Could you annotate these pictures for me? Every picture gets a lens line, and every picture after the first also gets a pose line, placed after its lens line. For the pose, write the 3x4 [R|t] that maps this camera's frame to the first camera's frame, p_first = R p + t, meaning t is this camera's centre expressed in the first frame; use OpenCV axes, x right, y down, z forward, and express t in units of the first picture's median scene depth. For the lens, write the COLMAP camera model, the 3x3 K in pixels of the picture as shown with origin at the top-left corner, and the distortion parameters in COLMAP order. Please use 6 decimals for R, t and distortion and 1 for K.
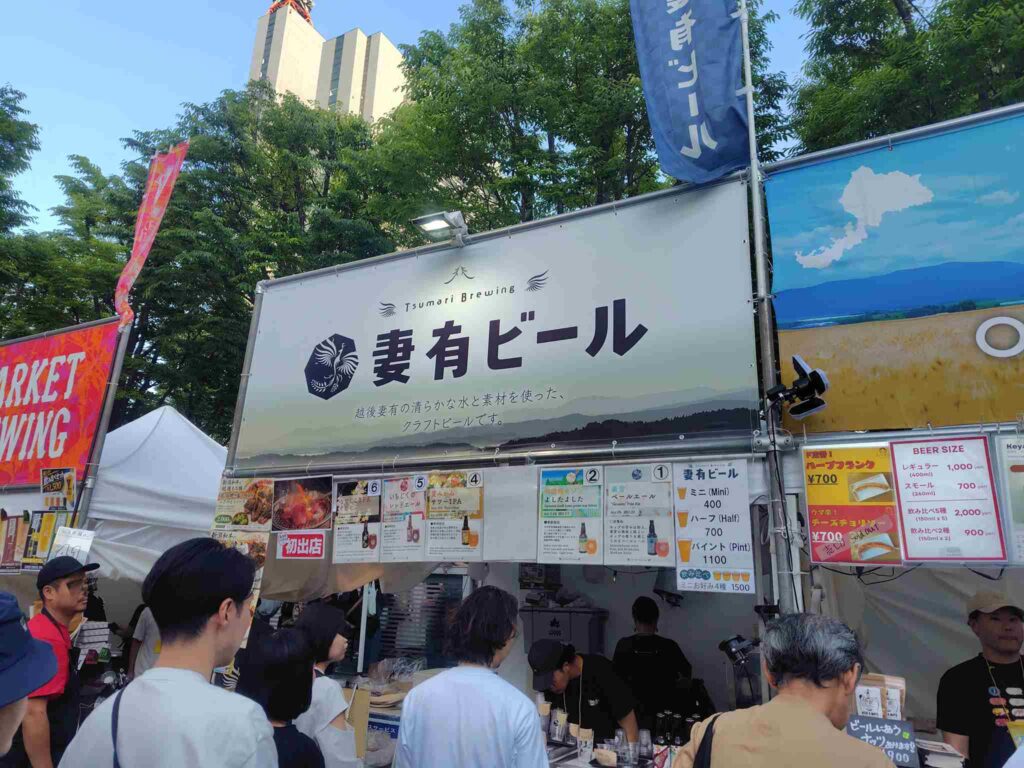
lens RADIAL K [[687.7, 0, 515.7], [0, 687.7, 386.9], [0, 0, 1]] dist [0.027904, -0.014243]
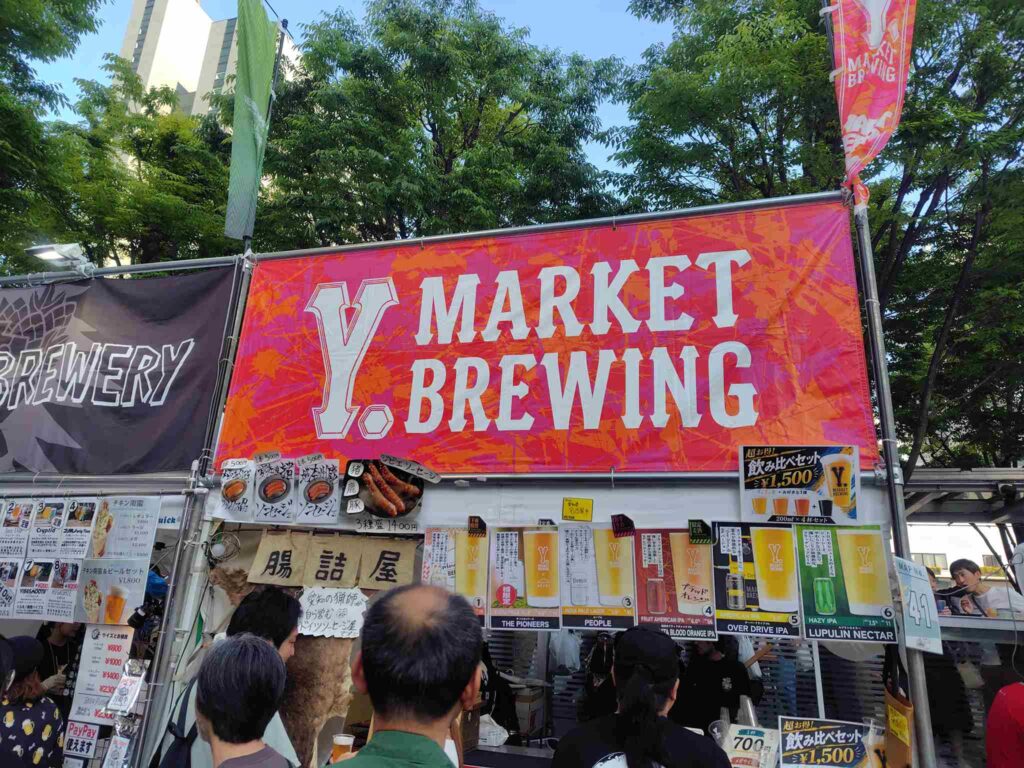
lens RADIAL K [[687.7, 0, 507.2], [0, 687.7, 392.3], [0, 0, 1]] dist [0.027904, -0.014243]
pose [[0.978707, 0.074973, 0.191081, -0.217921], [-0.069589, 0.996971, -0.034742, 0.024235], [-0.193107, 0.020705, 0.980959, 0.112461]]
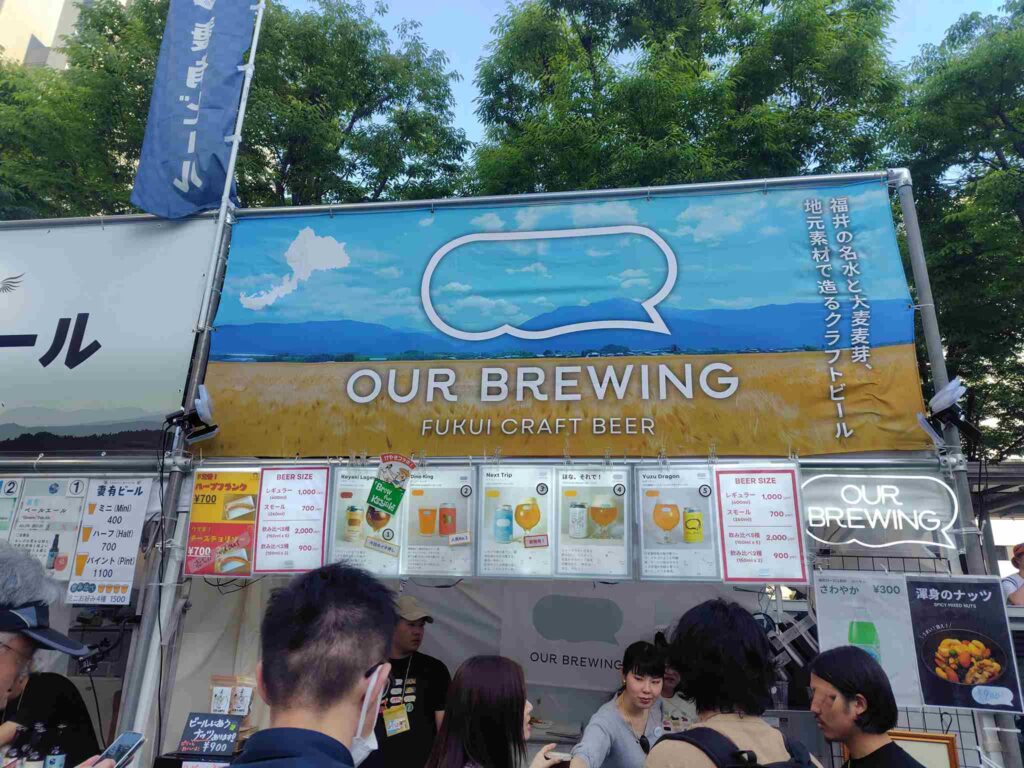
lens RADIAL K [[687.7, 0, 518.3], [0, 687.7, 379.8], [0, 0, 1]] dist [0.027904, -0.014243]
pose [[0.934814, 0.096627, 0.341739, 0.510058], [-0.085847, 0.995219, -0.046569, -0.047387], [-0.344605, 0.014196, 0.938641, -0.213855]]
